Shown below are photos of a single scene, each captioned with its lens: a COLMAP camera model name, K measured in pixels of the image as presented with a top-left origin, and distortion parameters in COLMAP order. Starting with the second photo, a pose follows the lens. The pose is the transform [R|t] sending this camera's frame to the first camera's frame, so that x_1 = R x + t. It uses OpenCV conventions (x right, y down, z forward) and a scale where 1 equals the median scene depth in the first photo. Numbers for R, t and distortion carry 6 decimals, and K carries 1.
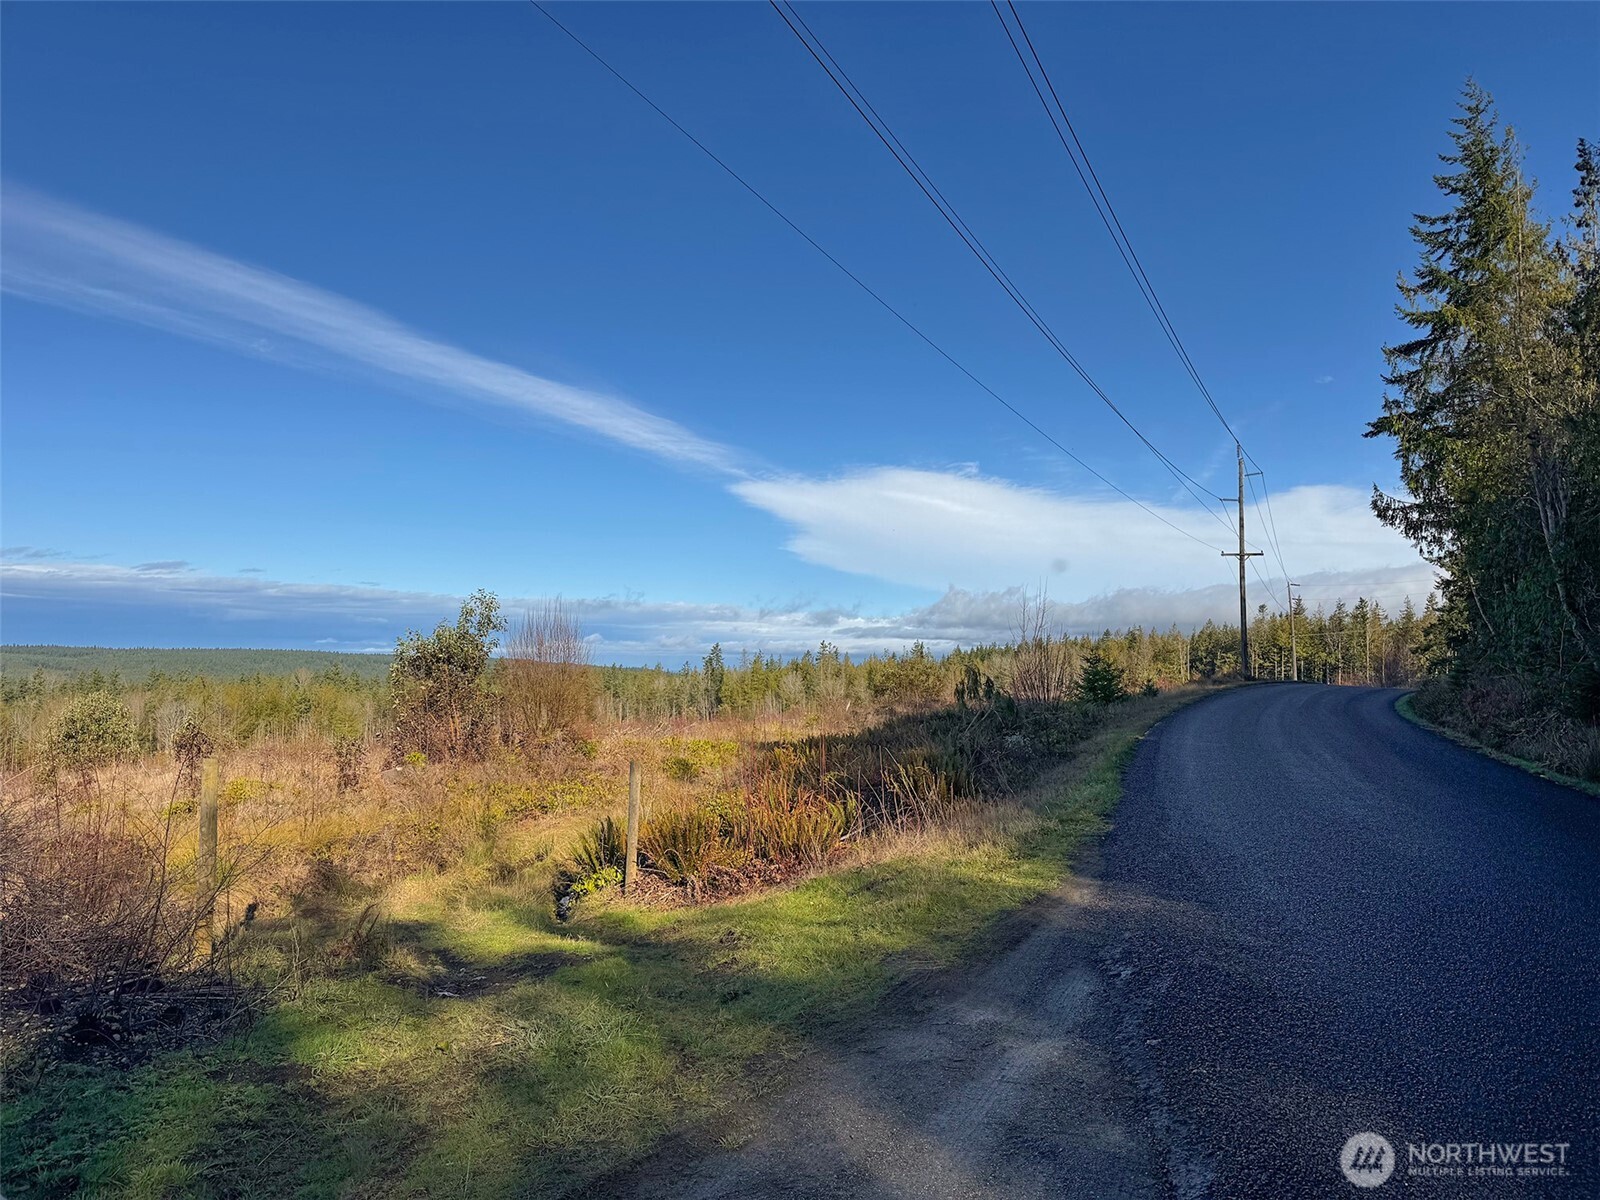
lens RADIAL K [[970.1, 0, 843.6], [0, 970.1, 627.4], [0, 0, 1]] dist [0.047169, -0.061981]
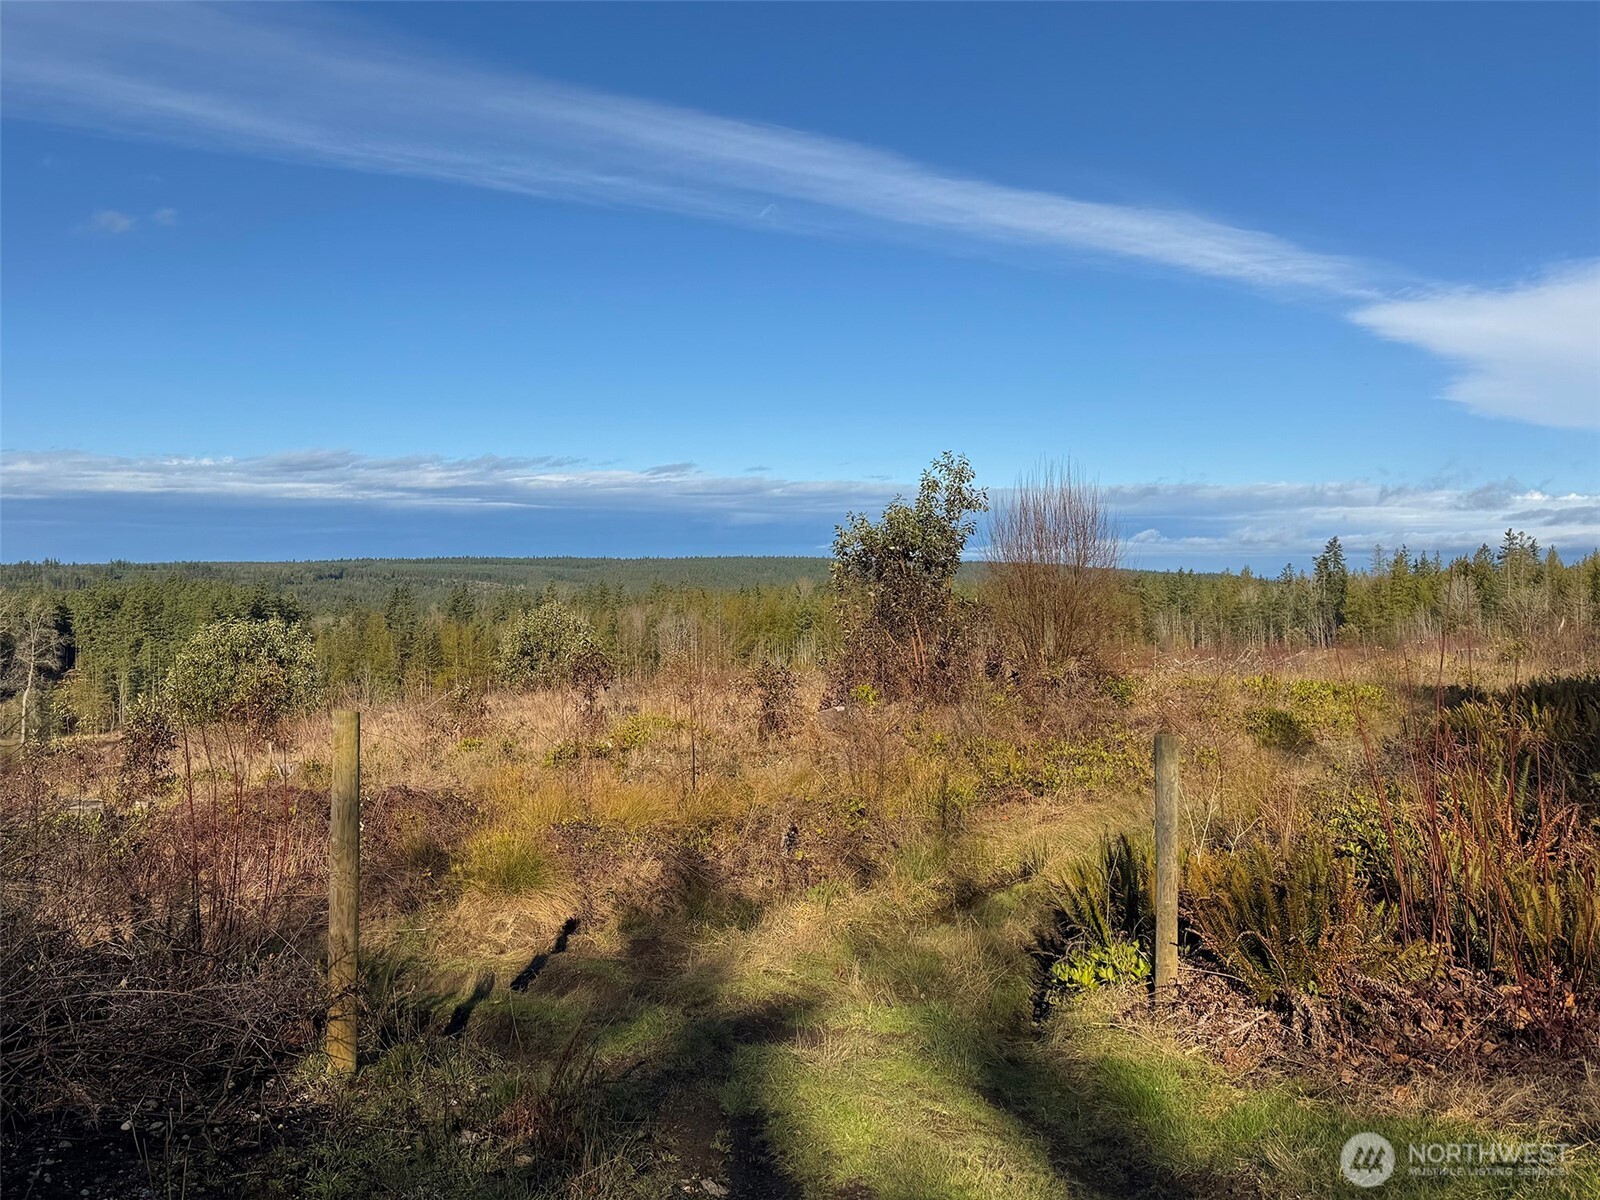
lens RADIAL K [[970.1, 0, 843.6], [0, 970.1, 627.4], [0, 0, 1]] dist [0.047169, -0.061981]
pose [[0.832374, 0.009032, -0.554140, -0.053936], [0.036964, 0.996736, 0.071769, 0.028134], [0.552980, -0.080222, 0.829324, 0.335751]]
